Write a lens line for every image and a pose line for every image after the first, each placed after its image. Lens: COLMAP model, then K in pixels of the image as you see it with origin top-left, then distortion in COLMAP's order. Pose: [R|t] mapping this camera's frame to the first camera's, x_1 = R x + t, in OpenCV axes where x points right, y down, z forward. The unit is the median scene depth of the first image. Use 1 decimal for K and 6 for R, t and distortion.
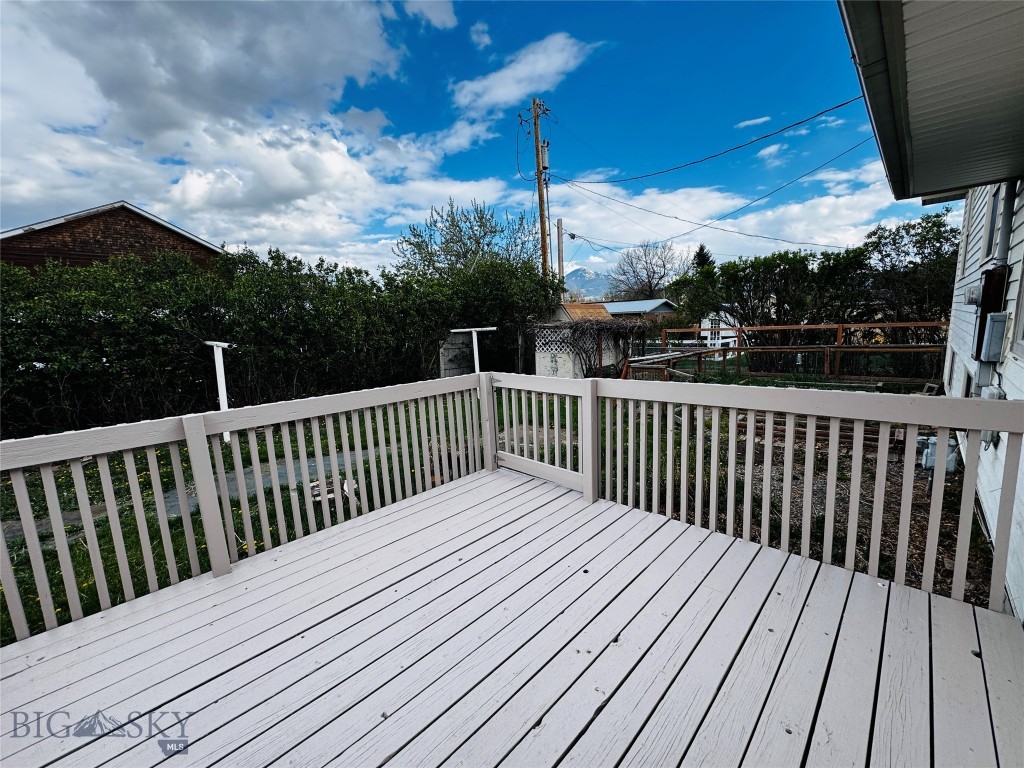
lens RADIAL K [[418.4, 0, 512.0], [0, 418.4, 384.0], [0, 0, 1]] dist [0.028885, -0.000142]
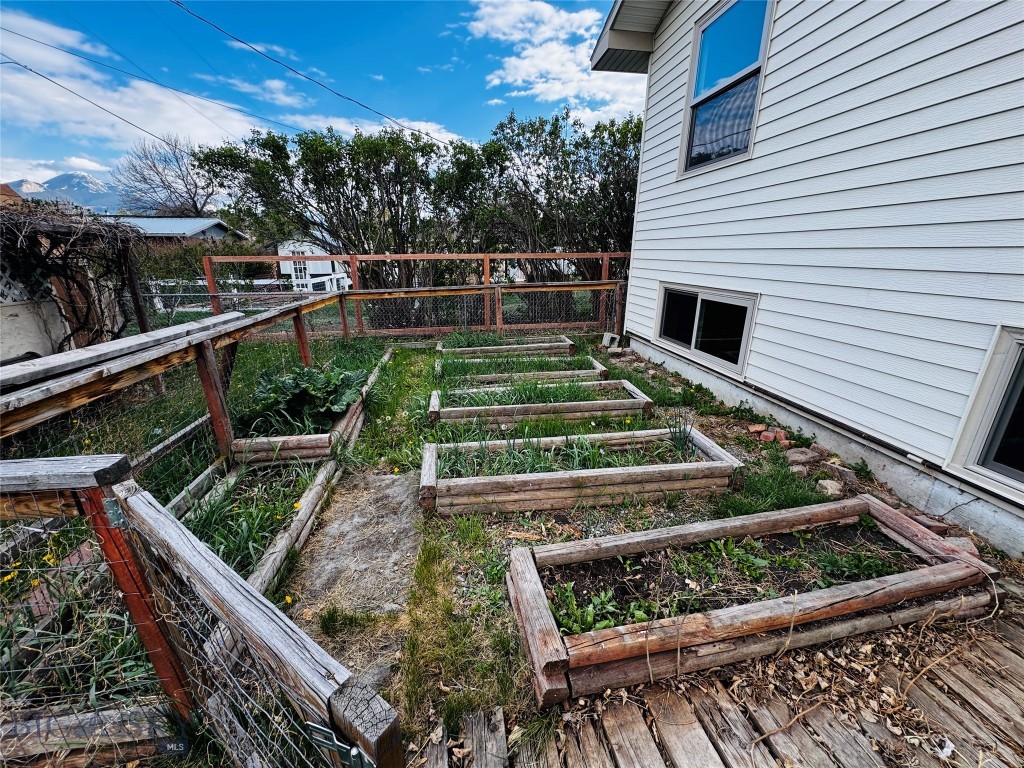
lens RADIAL K [[411.5, 0, 508.2], [0, 411.5, 382.6], [0, 0, 1]] dist [0.001610, 0.000023]
pose [[0.609095, -0.200873, 0.767237, 0.119293], [0.092165, 0.978767, 0.183086, -0.027806], [-0.787724, -0.040804, 0.614676, 0.282449]]
